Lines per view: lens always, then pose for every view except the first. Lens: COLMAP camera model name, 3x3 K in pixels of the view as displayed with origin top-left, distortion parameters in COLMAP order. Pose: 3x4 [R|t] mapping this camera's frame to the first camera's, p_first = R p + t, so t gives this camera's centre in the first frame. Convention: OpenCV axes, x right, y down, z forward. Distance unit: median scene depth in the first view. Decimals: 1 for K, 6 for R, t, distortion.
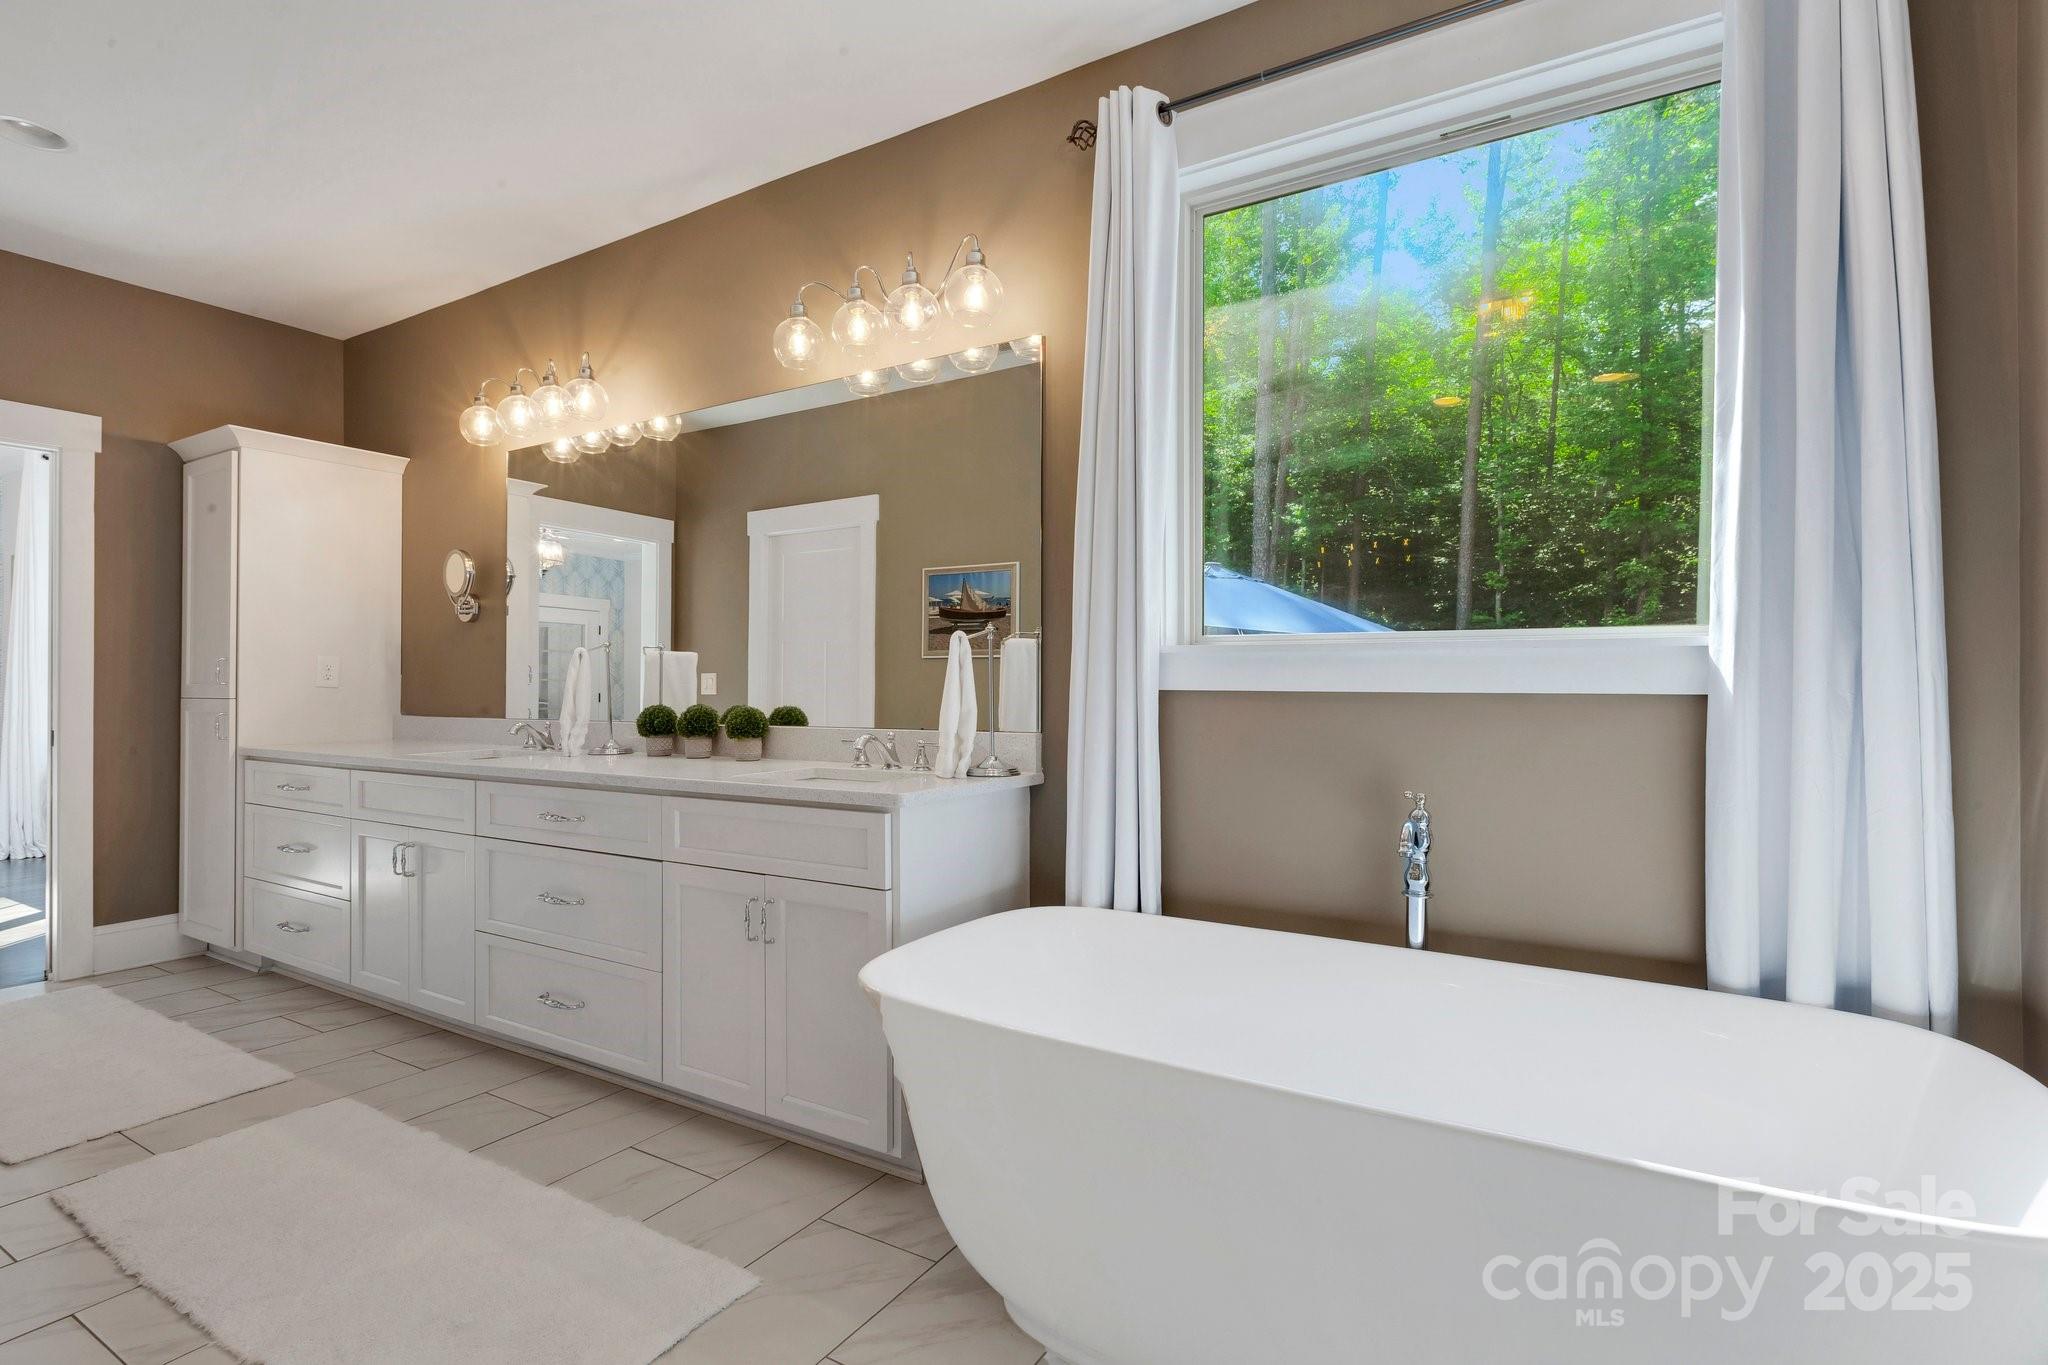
lens RADIAL K [[923.2, 0, 1020.9], [0, 923.2, 677.8], [0, 0, 1]] dist [0.000319, -0.000020]
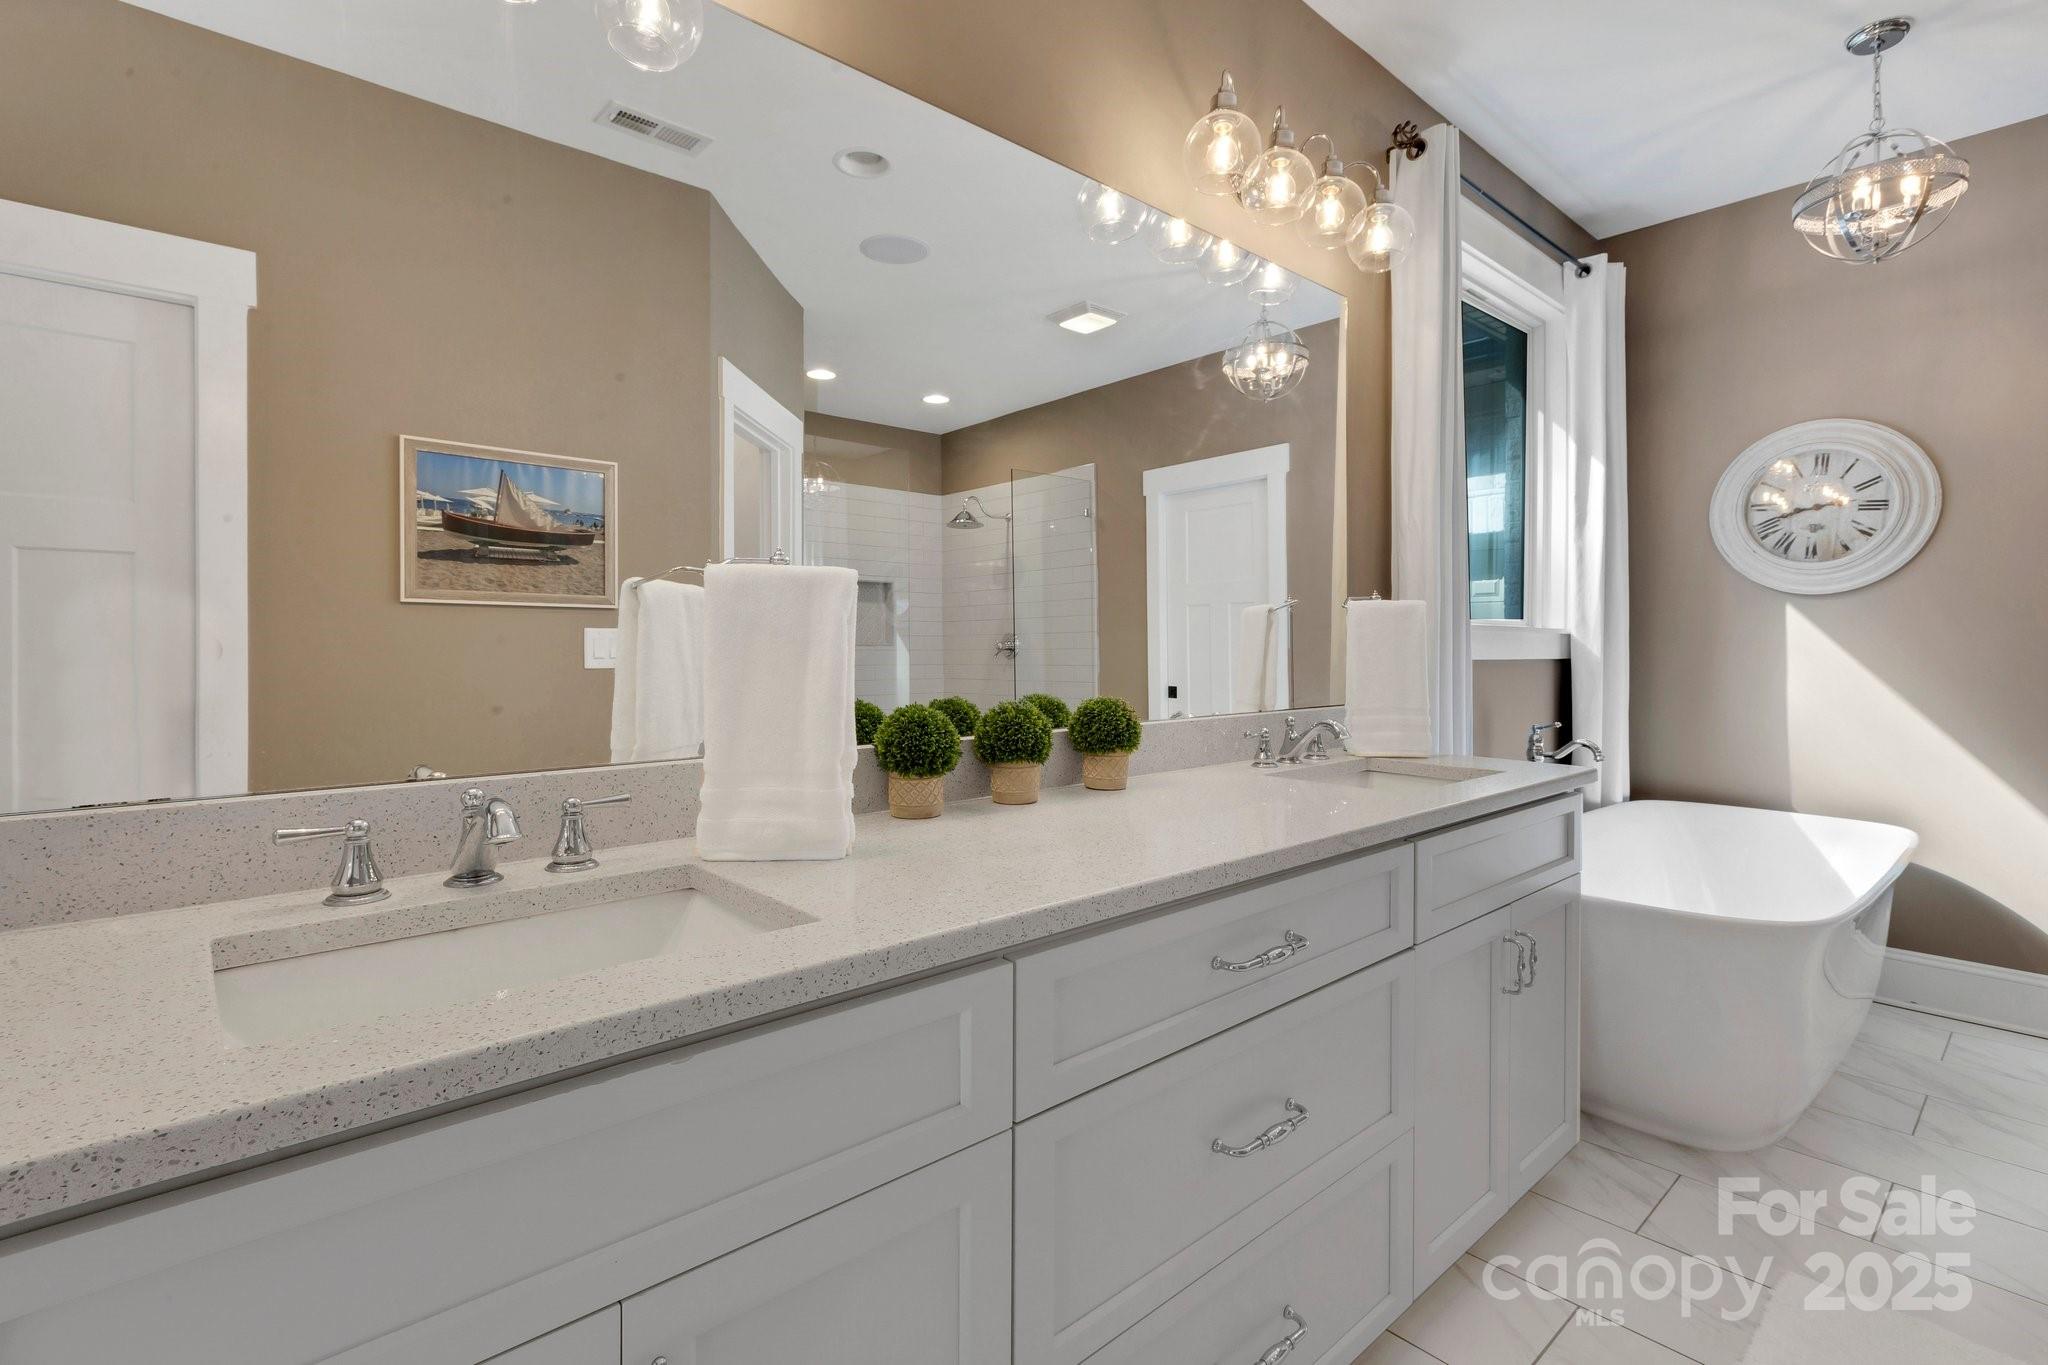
lens RADIAL K [[955.9, 0, 1023.7], [0, 955.9, 643.6], [0, 0, 1]] dist [-0.000599, -0.000125]
pose [[0.326375, 0.003794, 0.945233, -0.519909], [-0.008076, 0.999967, -0.001225, -0.000522], [-0.945206, -0.007234, 0.326395, 0.497699]]
